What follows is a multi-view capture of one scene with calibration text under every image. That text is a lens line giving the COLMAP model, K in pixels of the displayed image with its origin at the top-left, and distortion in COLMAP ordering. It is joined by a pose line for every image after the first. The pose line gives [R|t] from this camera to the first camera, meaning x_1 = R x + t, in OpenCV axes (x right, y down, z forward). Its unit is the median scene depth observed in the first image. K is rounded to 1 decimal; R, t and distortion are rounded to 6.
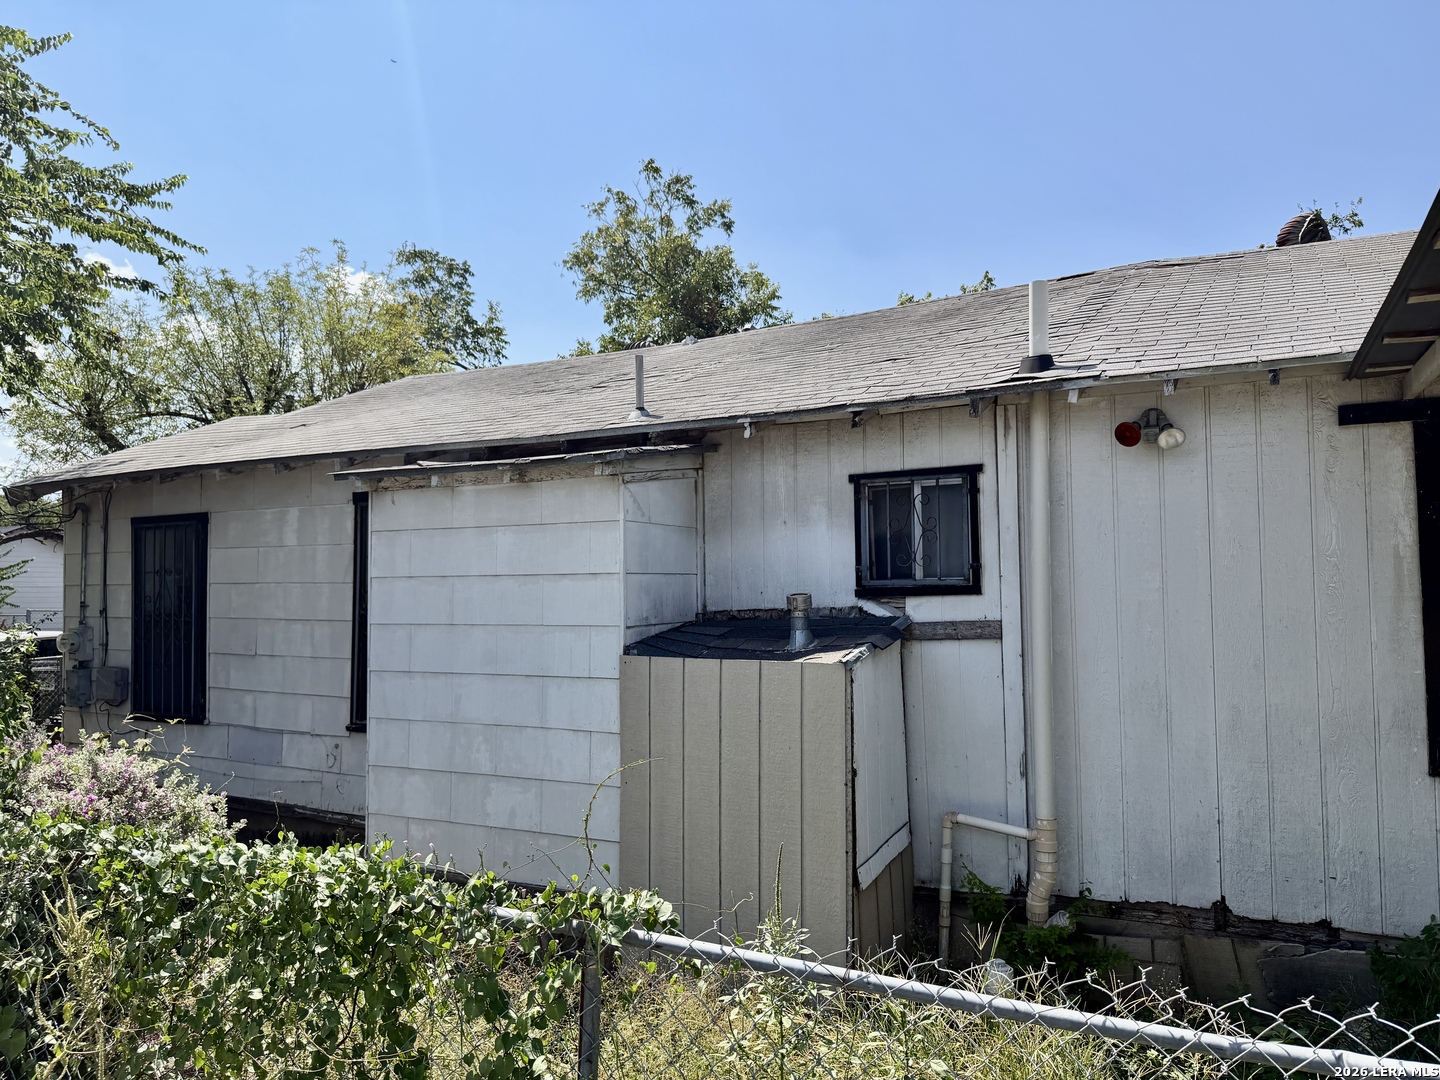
lens RADIAL K [[1015.9, 0, 716.3], [0, 1015.9, 536.5], [0, 0, 1]] dist [0.128285, -0.183519]
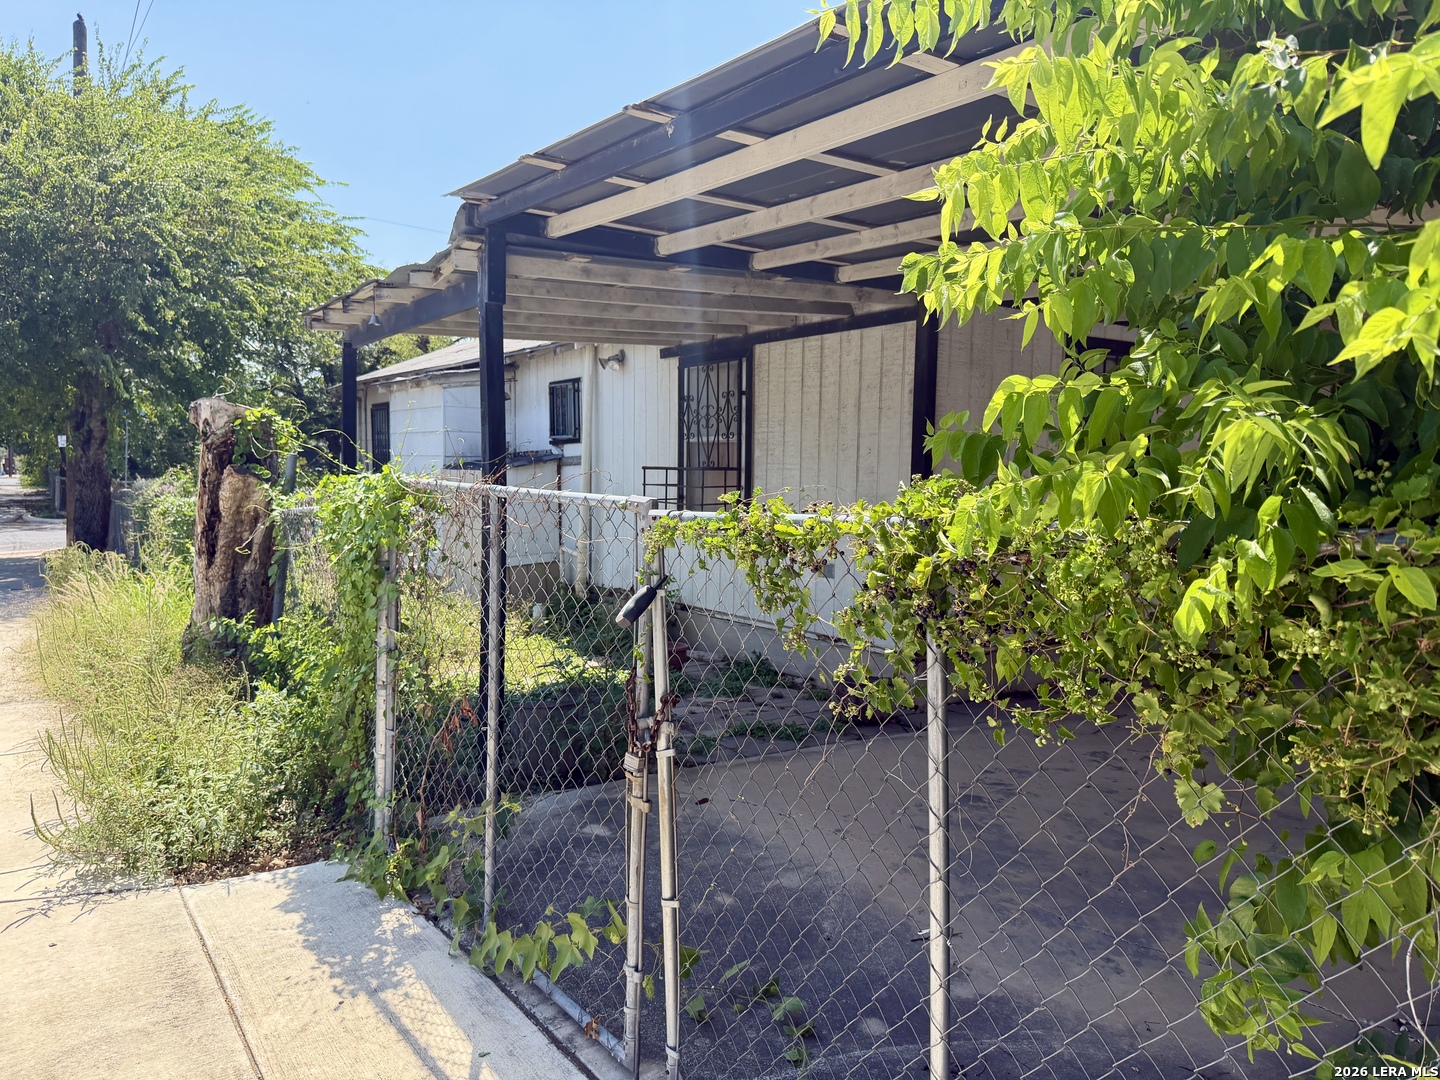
lens RADIAL K [[1015.9, 0, 716.3], [0, 1015.9, 536.5], [0, 0, 1]] dist [0.128285, -0.183519]
pose [[0.894584, 0.051927, -0.443872, 1.337642], [-0.003147, 0.993934, 0.109933, 0.017627], [0.446888, -0.096947, 0.889321, -0.659032]]
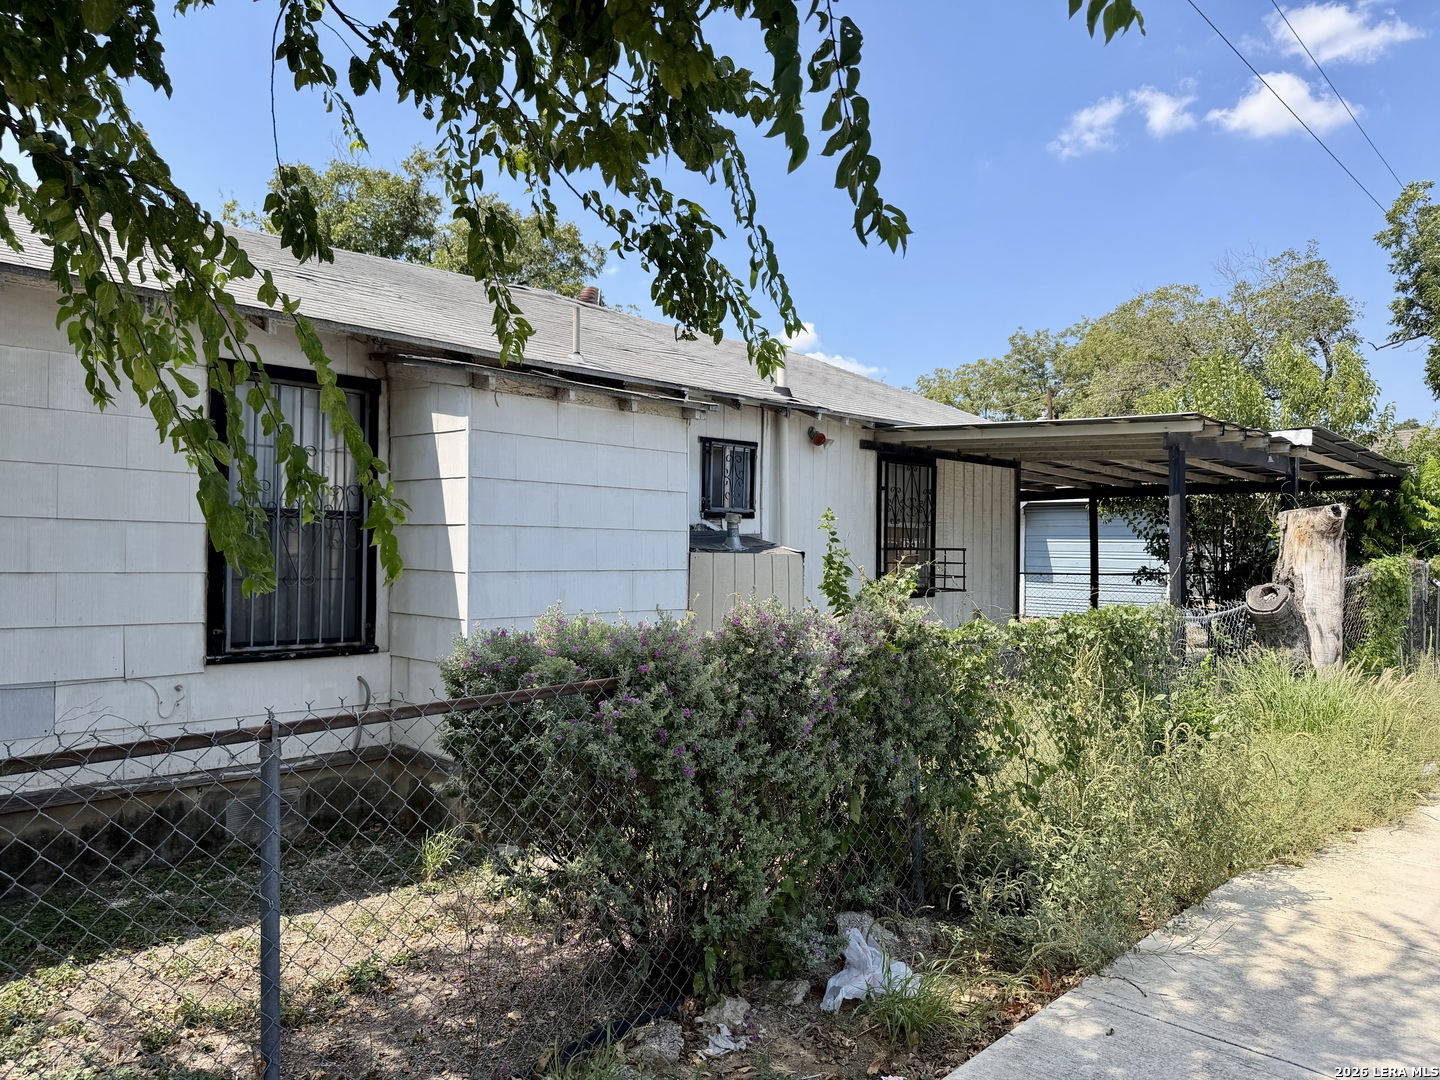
lens RADIAL K [[1015.9, 0, 716.3], [0, 1015.9, 536.5], [0, 0, 1]] dist [0.128285, -0.183519]
pose [[0.266490, 0.022713, 0.963570, -1.338628], [-0.062676, 0.998015, -0.006191, 0.097758], [-0.961798, -0.058742, 0.267384, 0.574650]]
